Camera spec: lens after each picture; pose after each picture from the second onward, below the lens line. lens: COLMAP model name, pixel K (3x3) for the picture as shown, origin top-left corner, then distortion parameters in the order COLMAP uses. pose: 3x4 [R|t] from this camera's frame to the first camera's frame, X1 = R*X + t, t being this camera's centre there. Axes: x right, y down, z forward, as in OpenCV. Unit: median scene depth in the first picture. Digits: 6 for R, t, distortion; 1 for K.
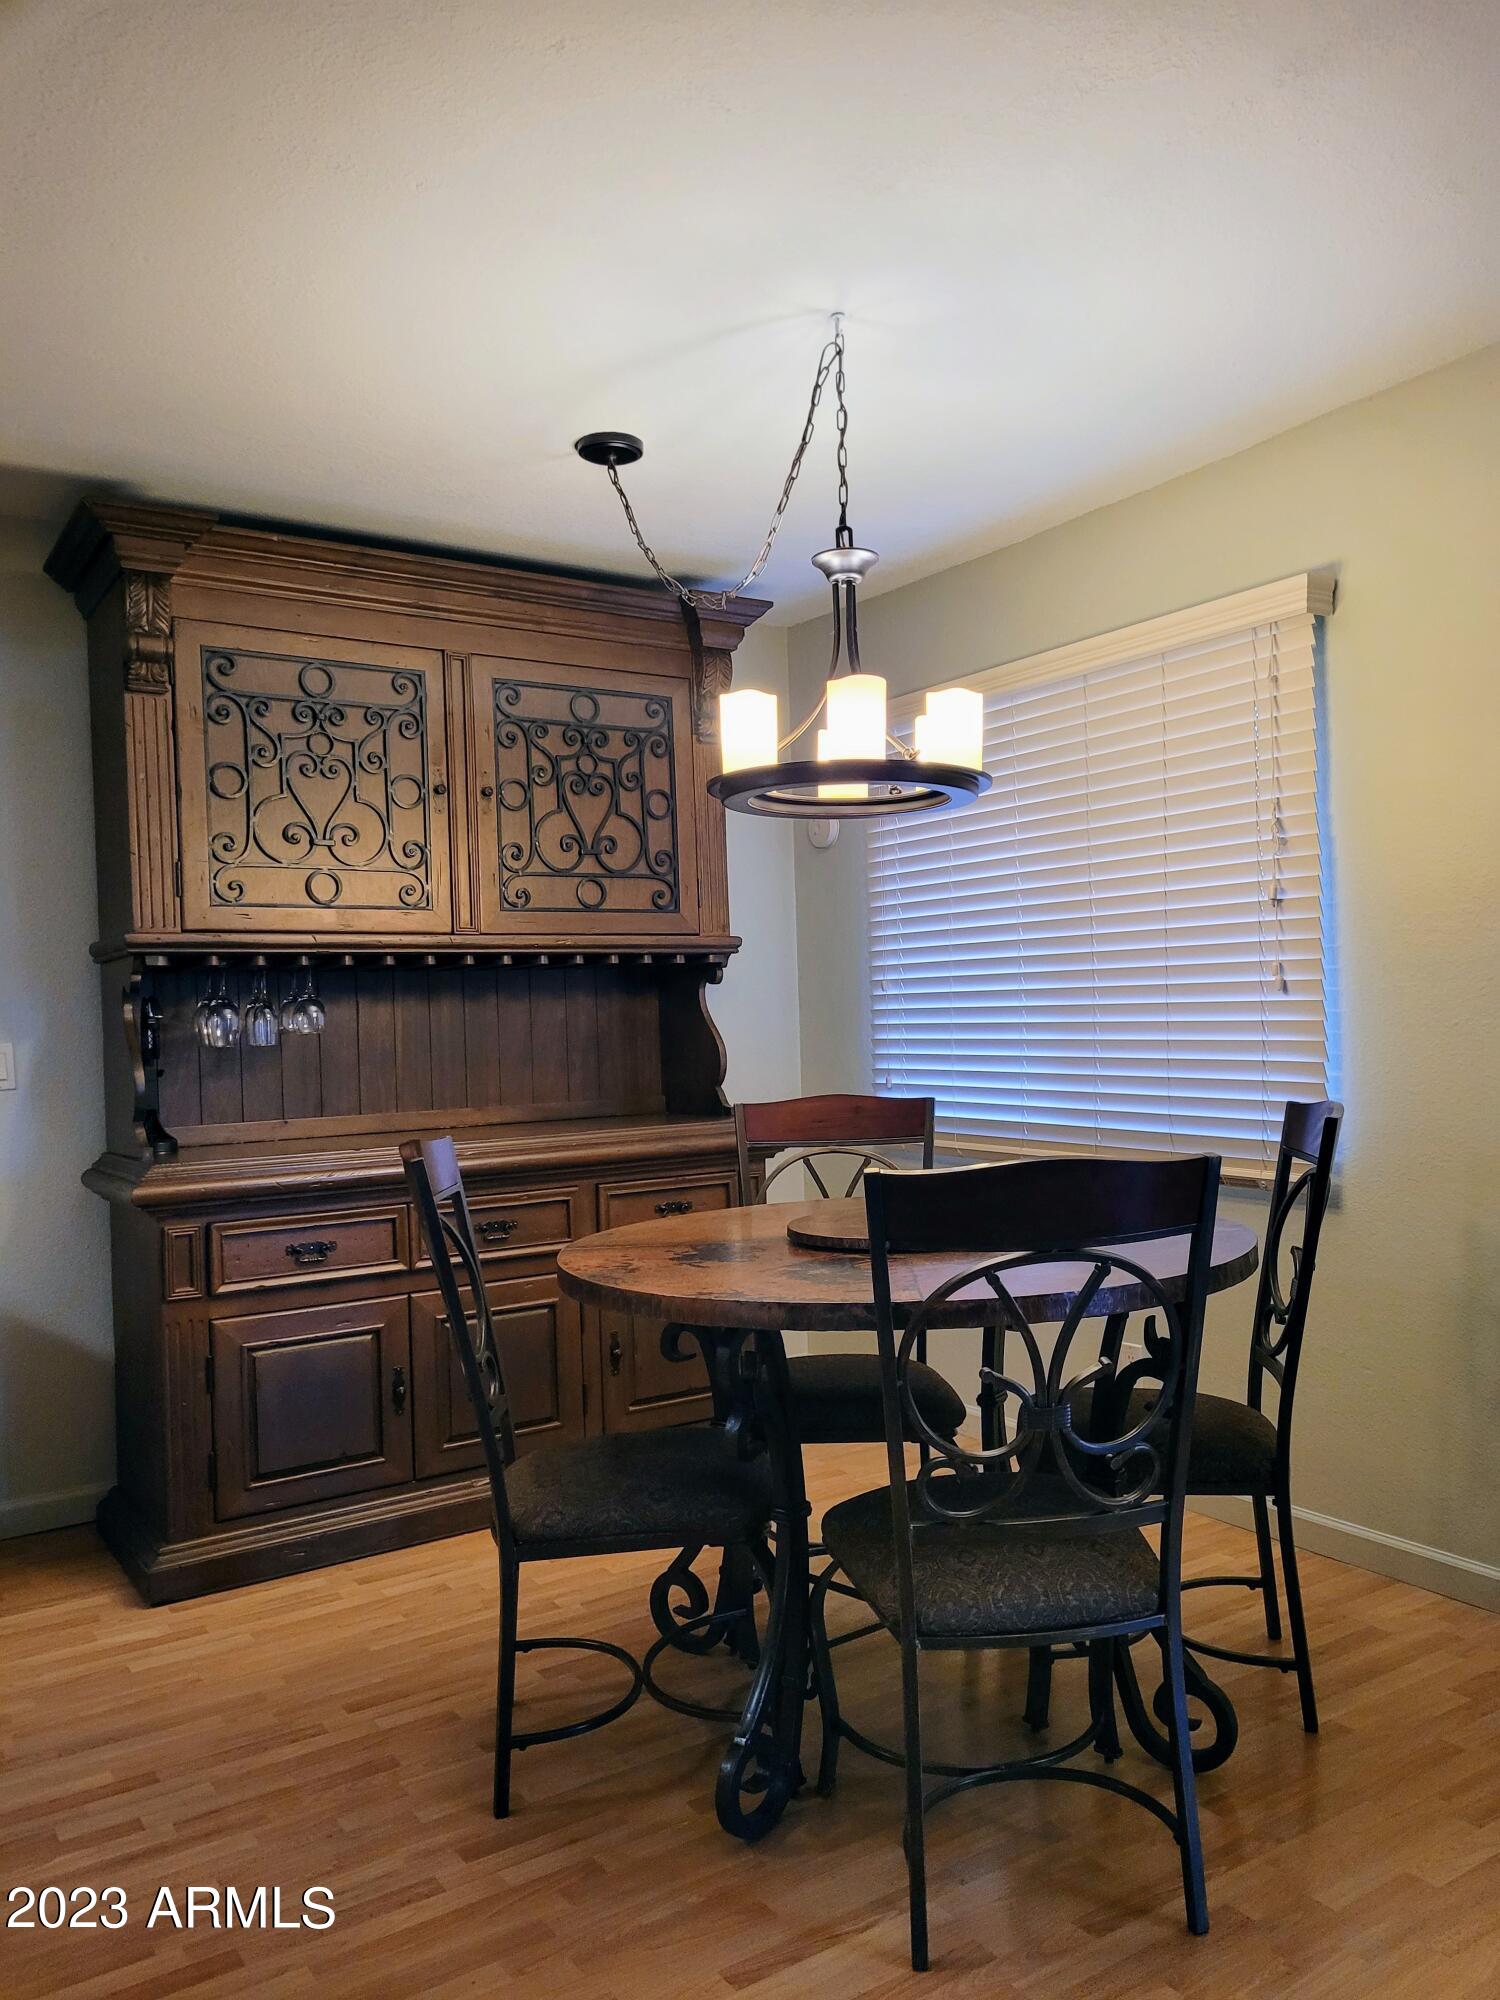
lens RADIAL K [[1503.9, 0, 782.3], [0, 1503.9, 1030.5], [0, 0, 1]] dist [0.059610, -0.048899]
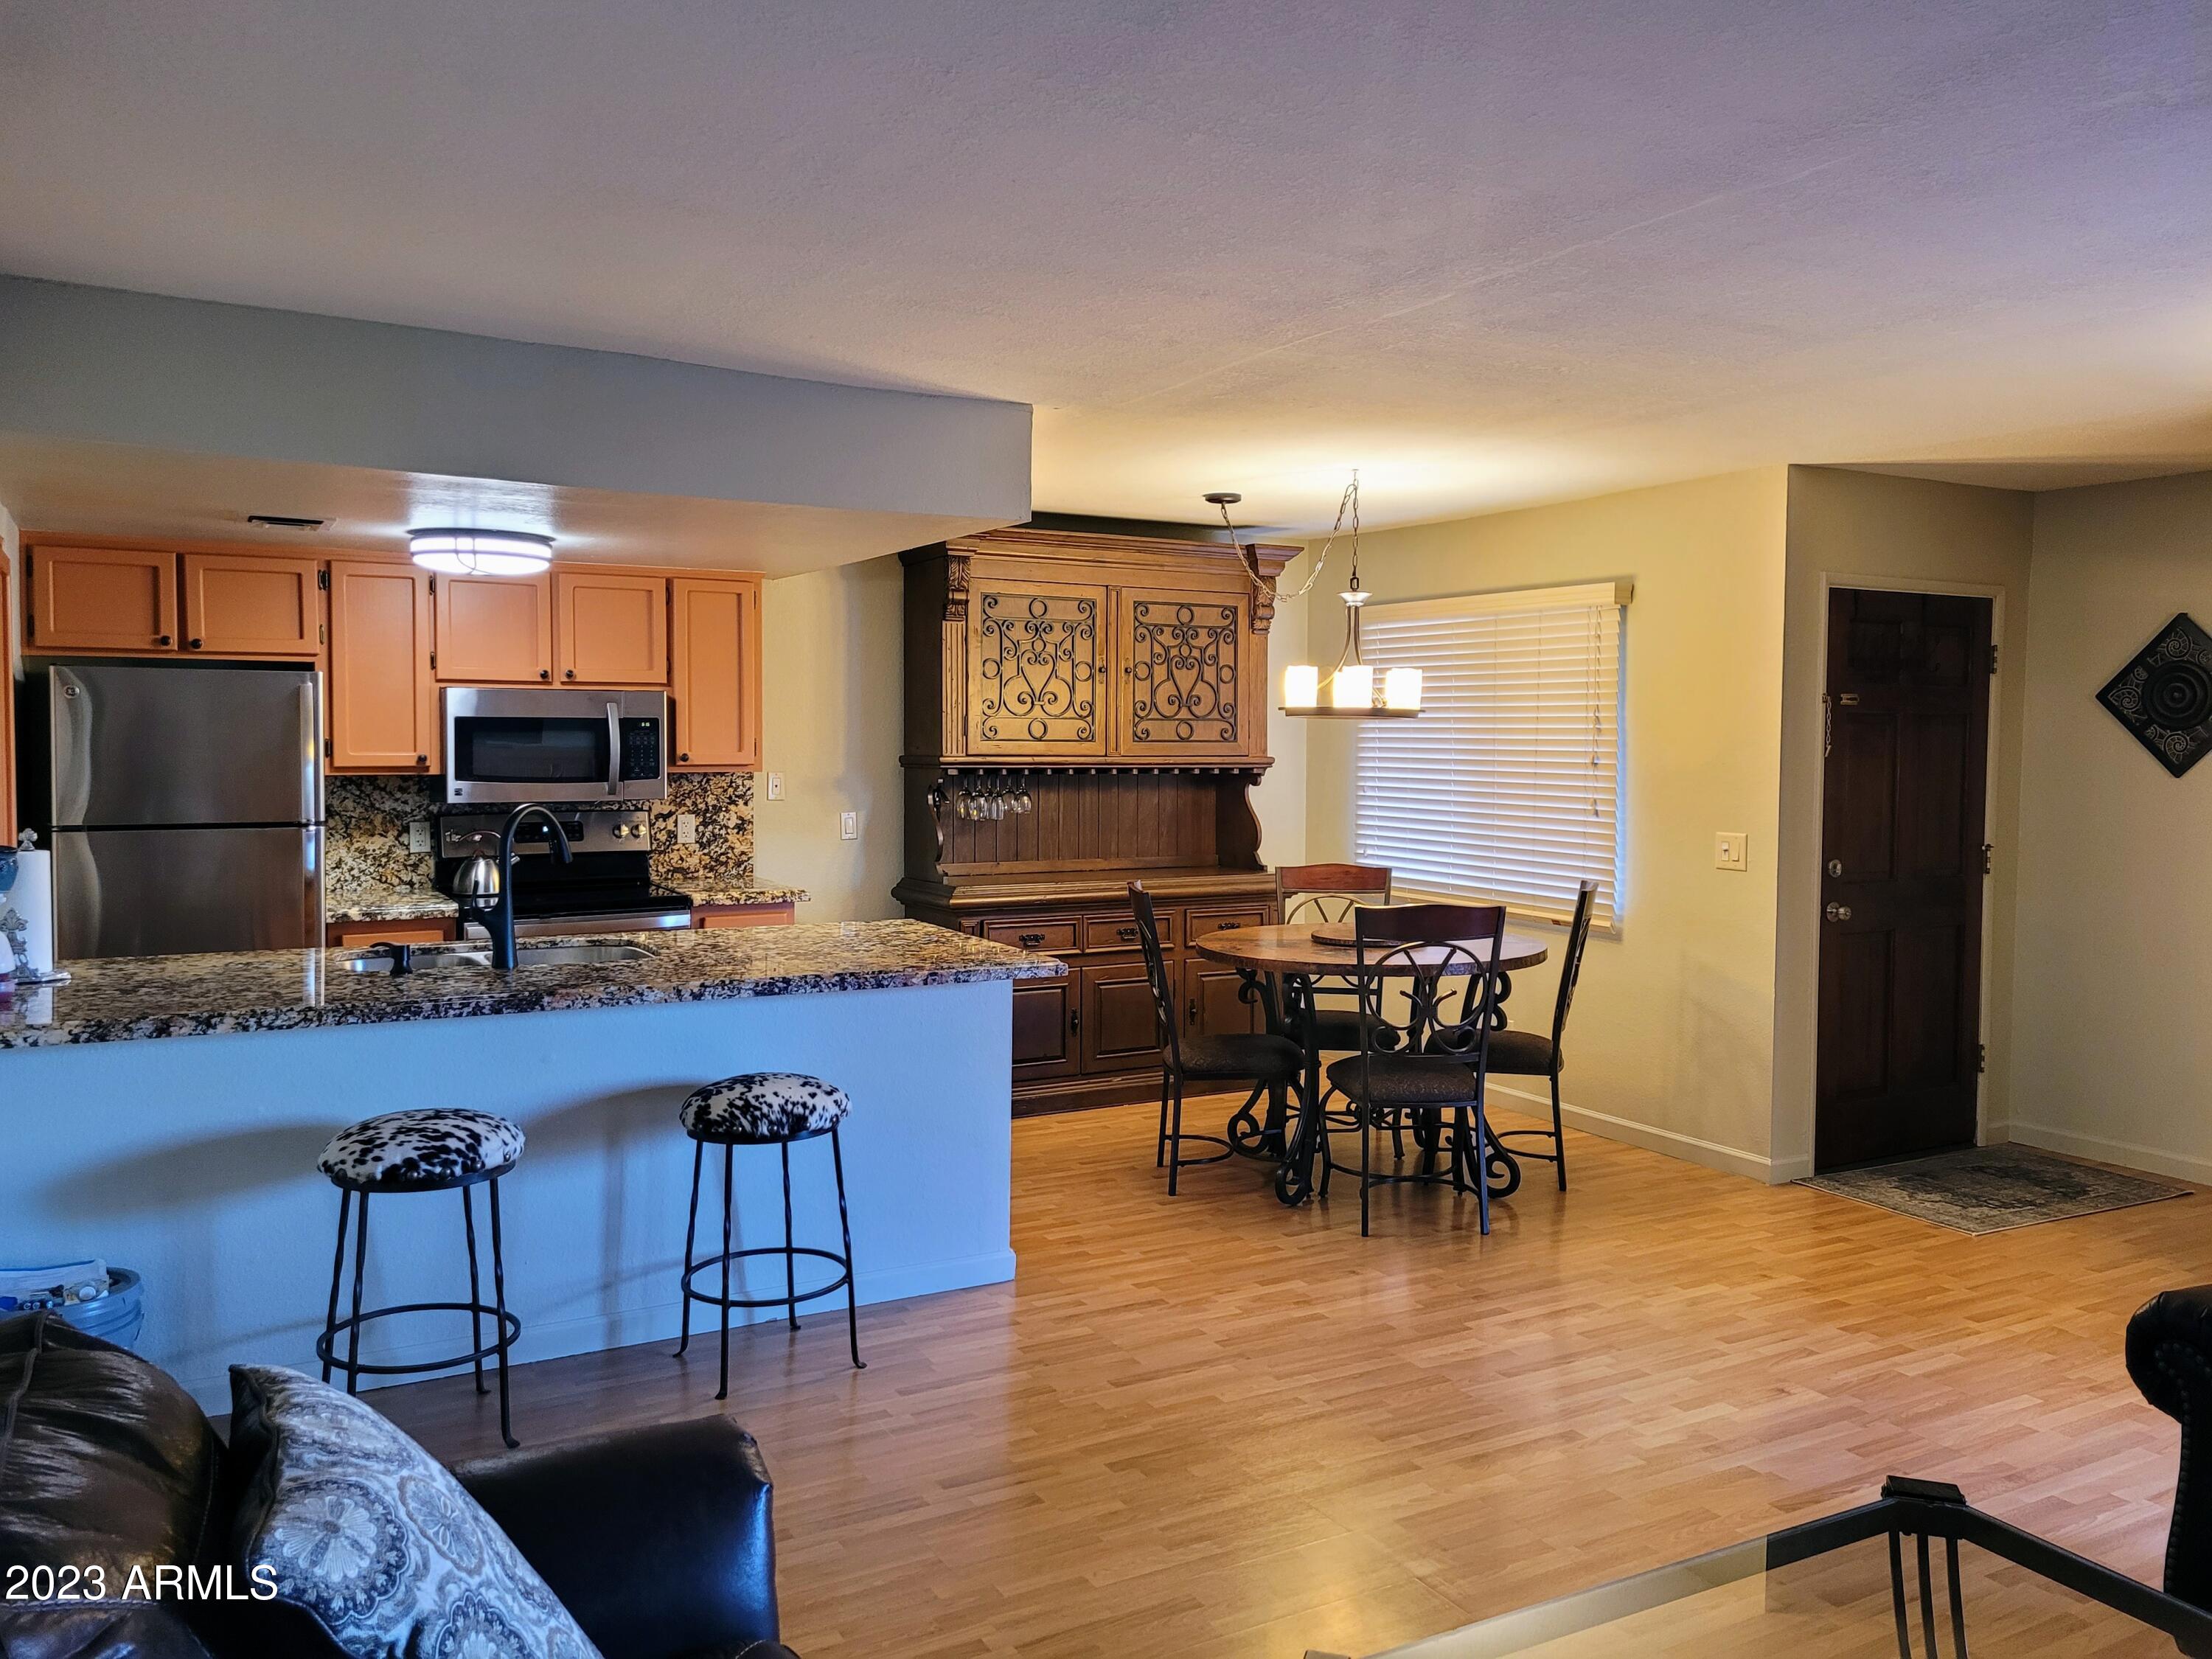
lens RADIAL K [[1663.3, 0, 1129.8], [0, 1663.3, 796.7], [0, 0, 1]] dist [0.059610, -0.048899]
pose [[0.996879, 0.039248, -0.068504, -0.068341], [-0.037562, 0.998963, 0.025727, -0.071787], [0.069443, -0.023074, 0.997319, -0.890026]]
